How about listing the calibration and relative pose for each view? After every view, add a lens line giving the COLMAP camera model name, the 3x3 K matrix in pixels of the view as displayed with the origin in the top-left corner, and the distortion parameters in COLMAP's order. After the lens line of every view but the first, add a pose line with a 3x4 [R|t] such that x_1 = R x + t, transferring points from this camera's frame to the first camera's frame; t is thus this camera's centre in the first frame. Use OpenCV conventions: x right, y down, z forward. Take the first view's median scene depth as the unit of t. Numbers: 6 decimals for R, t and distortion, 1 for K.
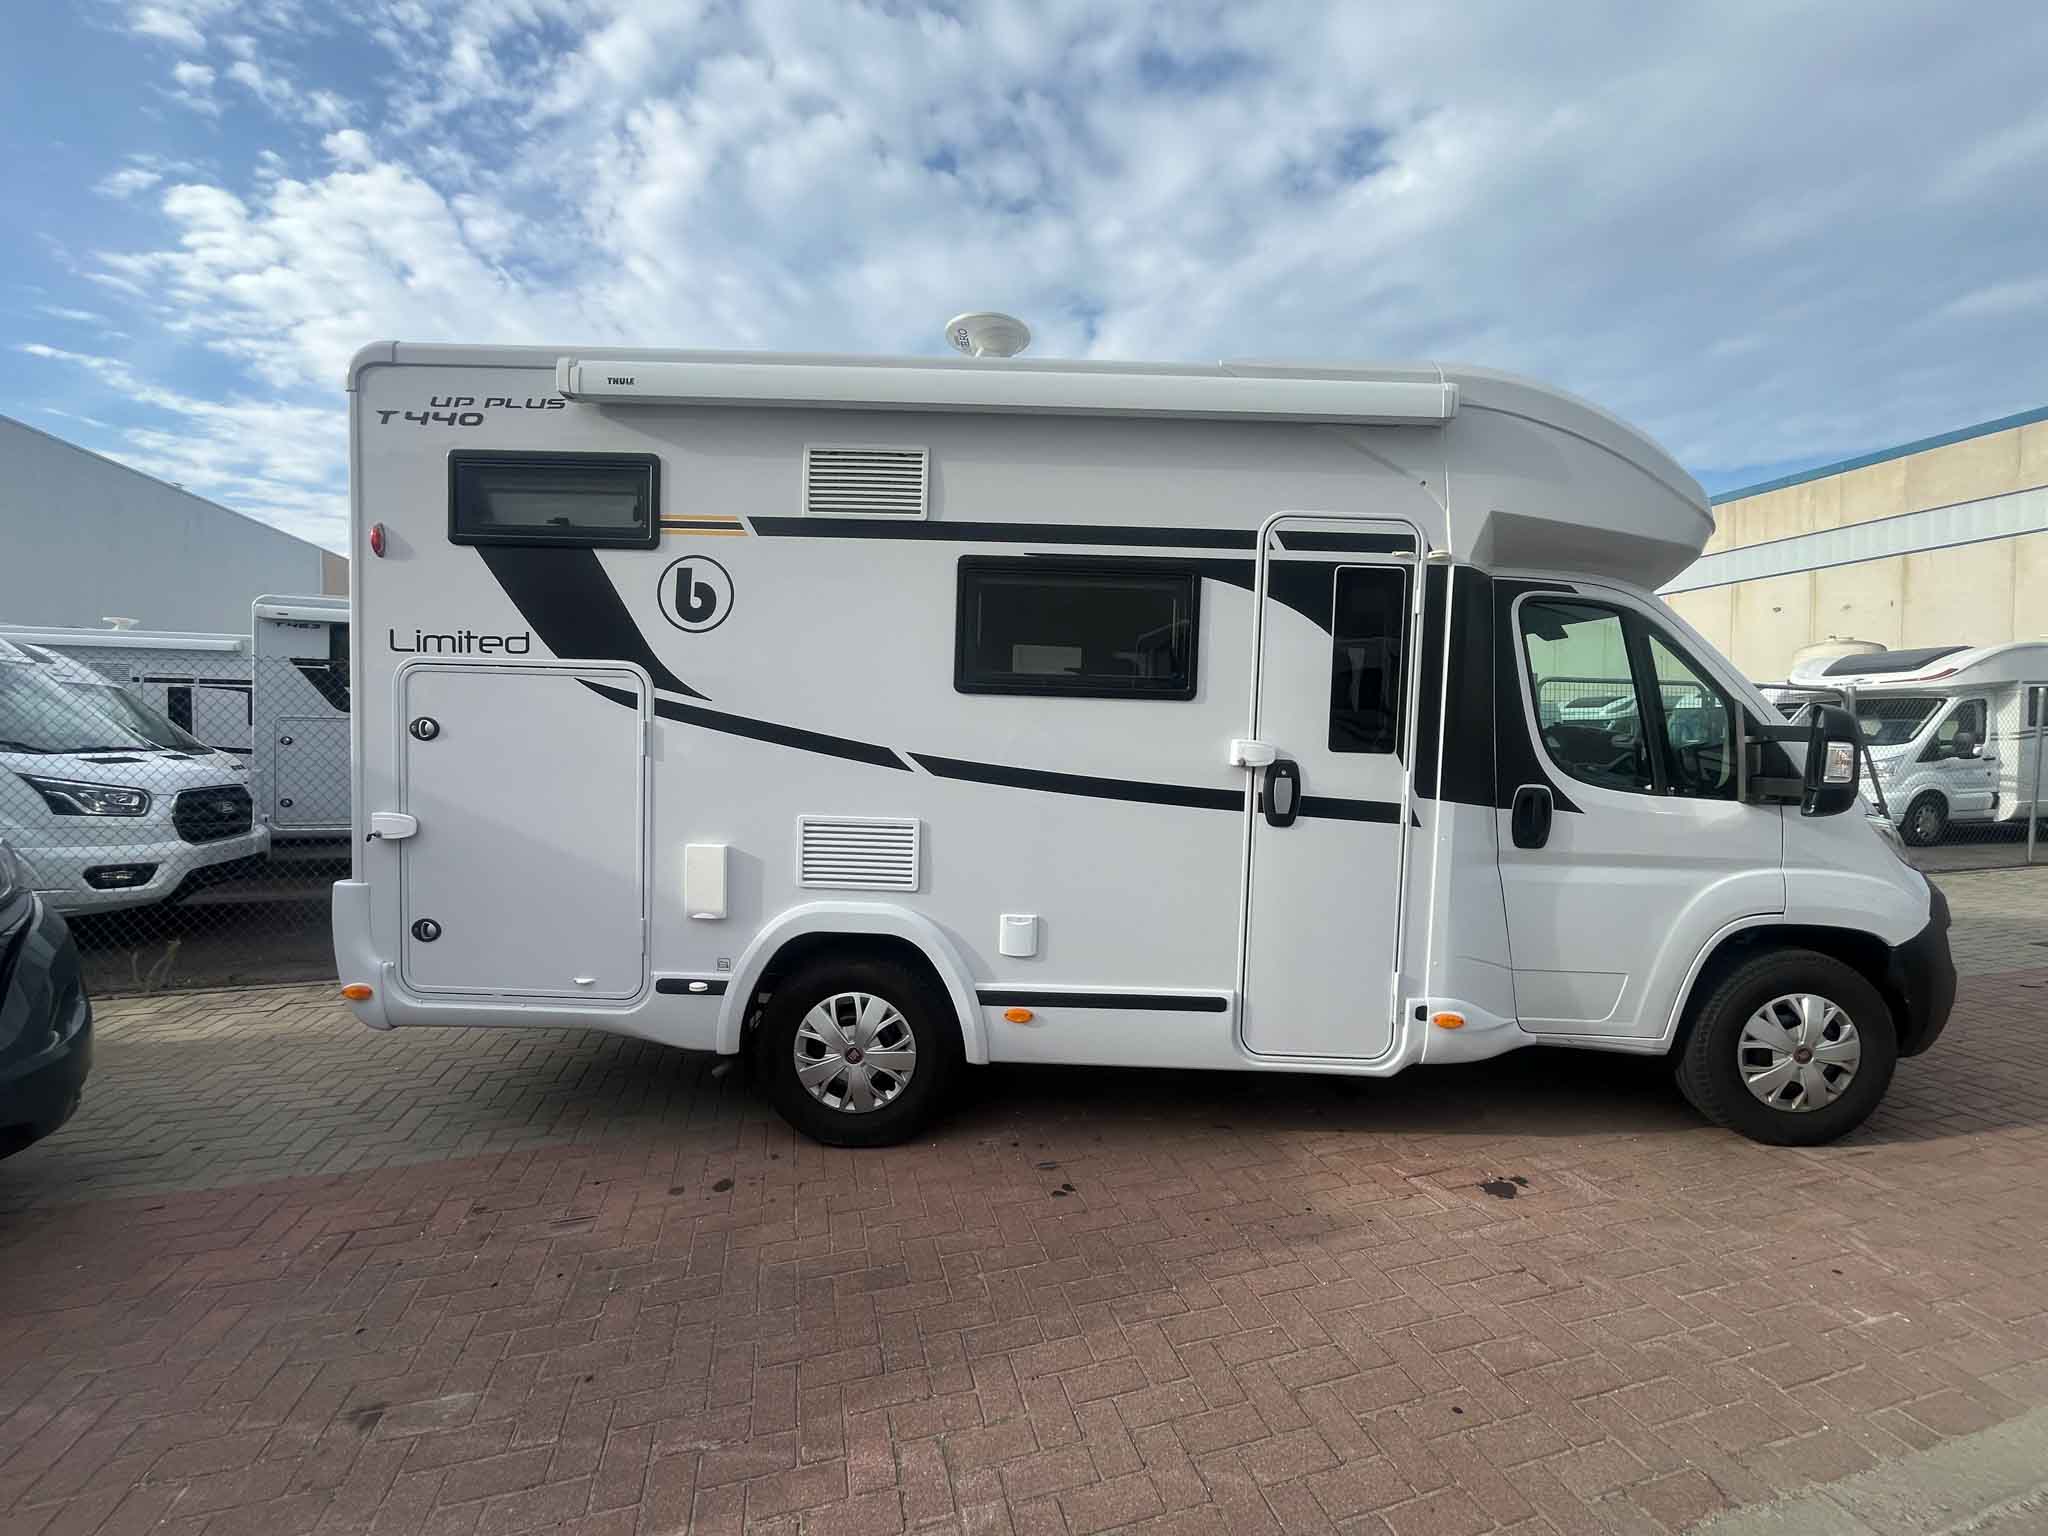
lens RADIAL K [[825.2, 0, 1028.5], [0, 825.2, 770.4], [0, 0, 1]] dist [-0.002413, -0.000158]
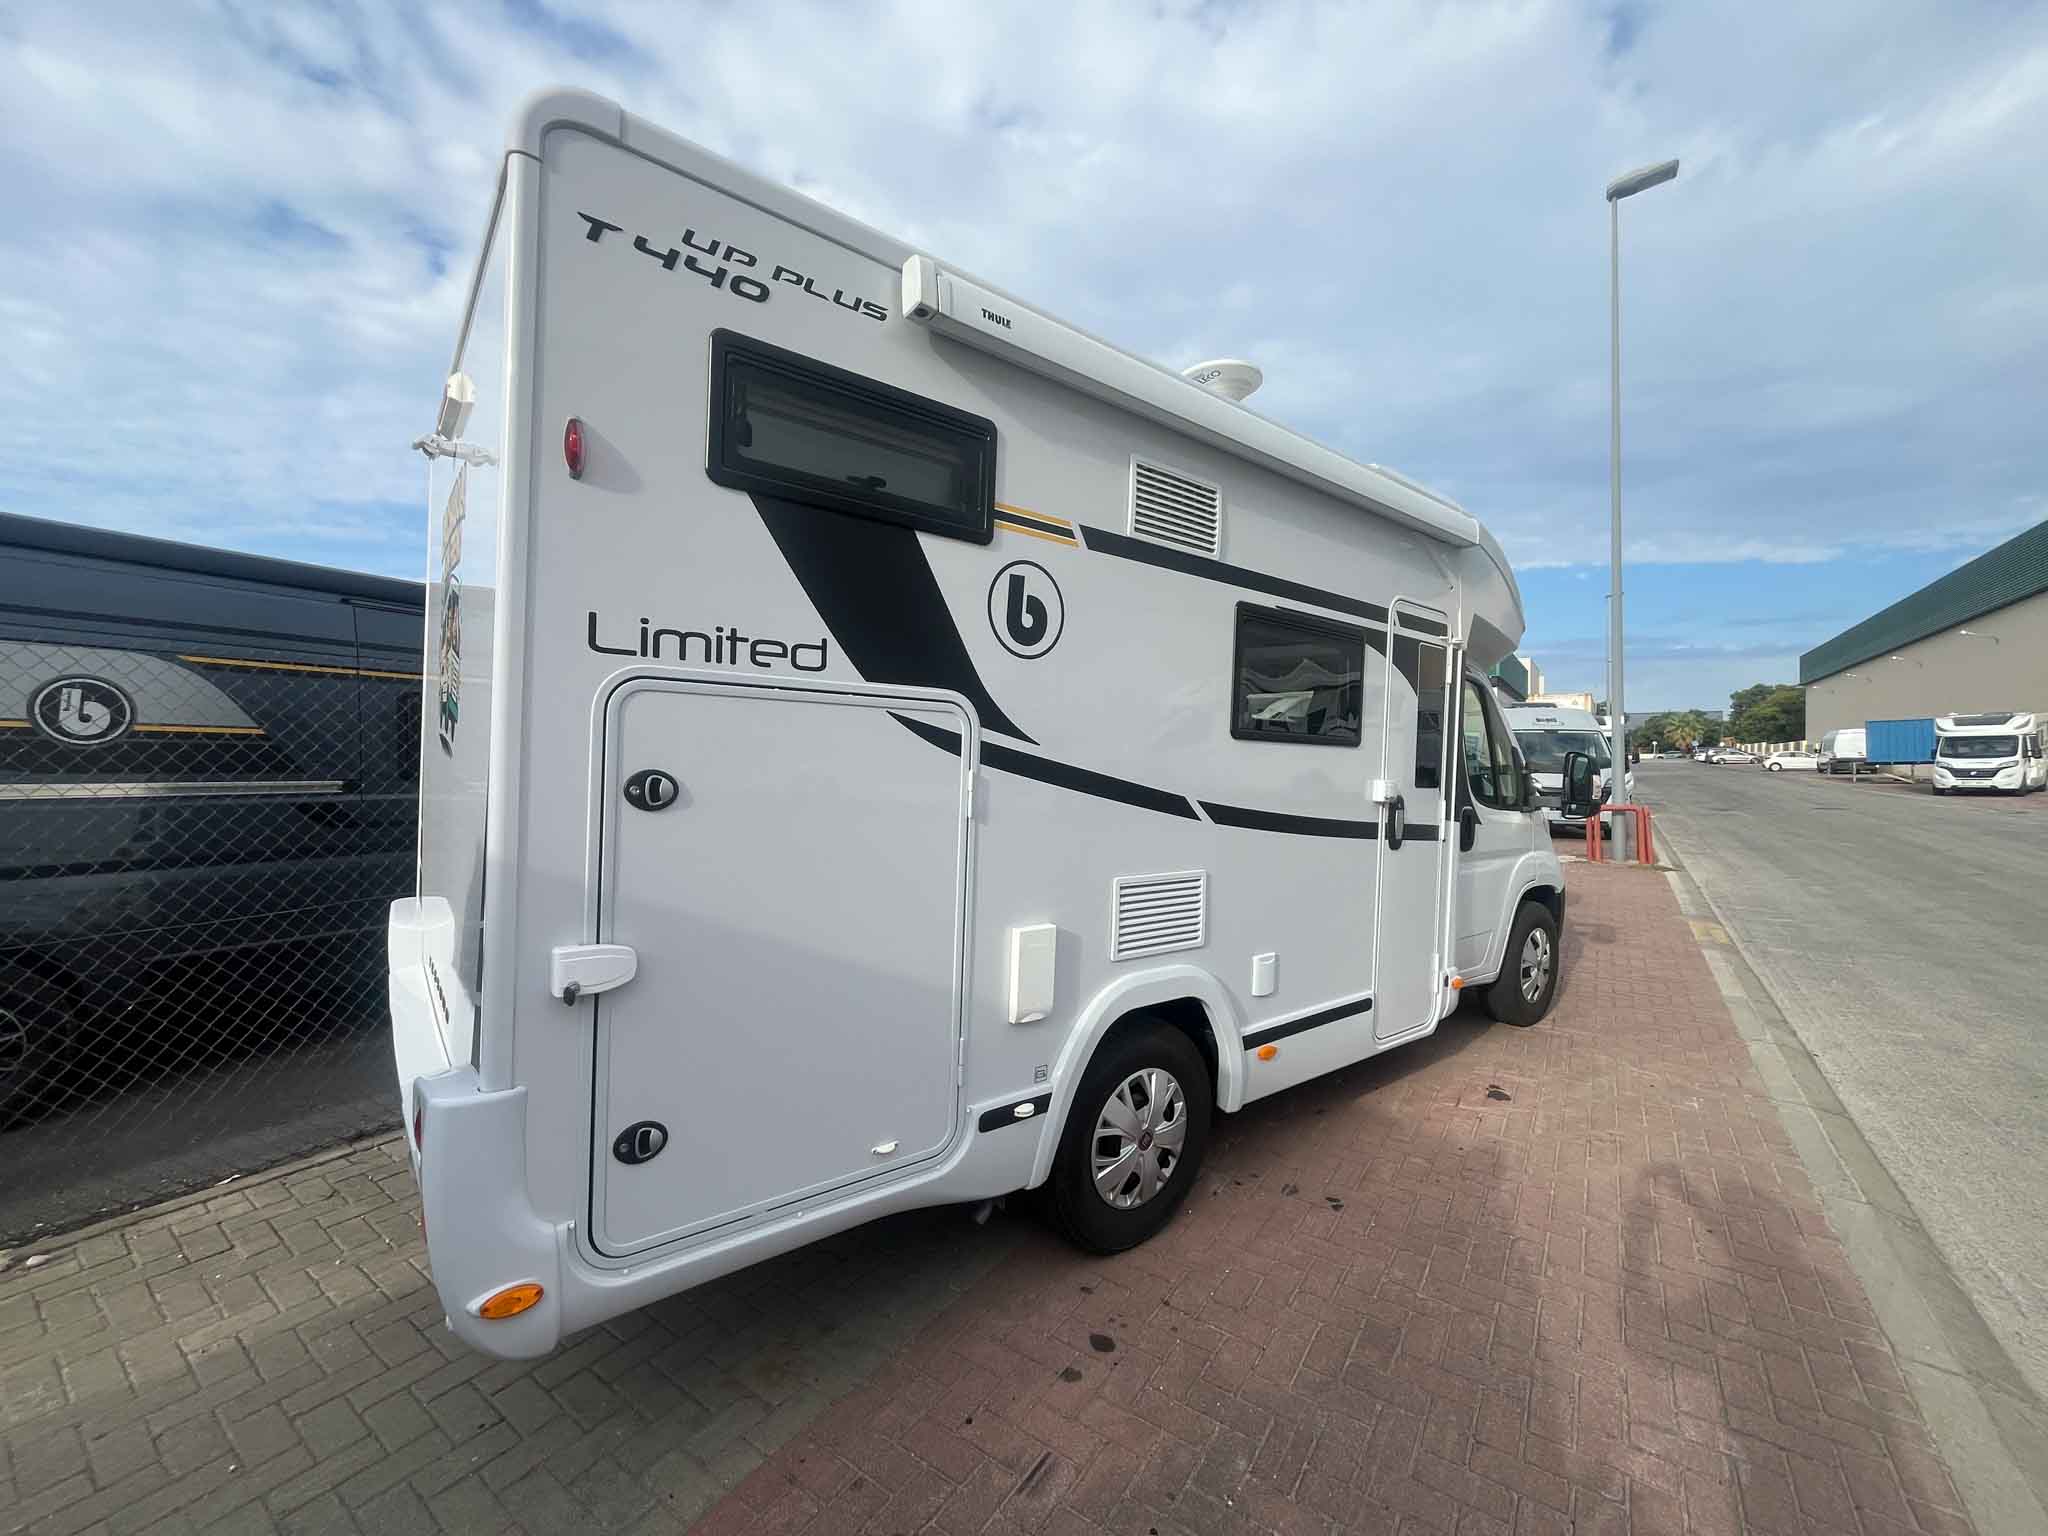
lens RADIAL K [[825.2, 0, 1024.9], [0, 825.2, 764.6], [0, 0, 1]] dist [-0.002413, -0.000158]
pose [[0.773535, -0.009517, 0.633682, -0.901324], [0.019747, 0.999764, -0.009089, -0.058595], [-0.633446, 0.019544, 0.773540, 0.392295]]
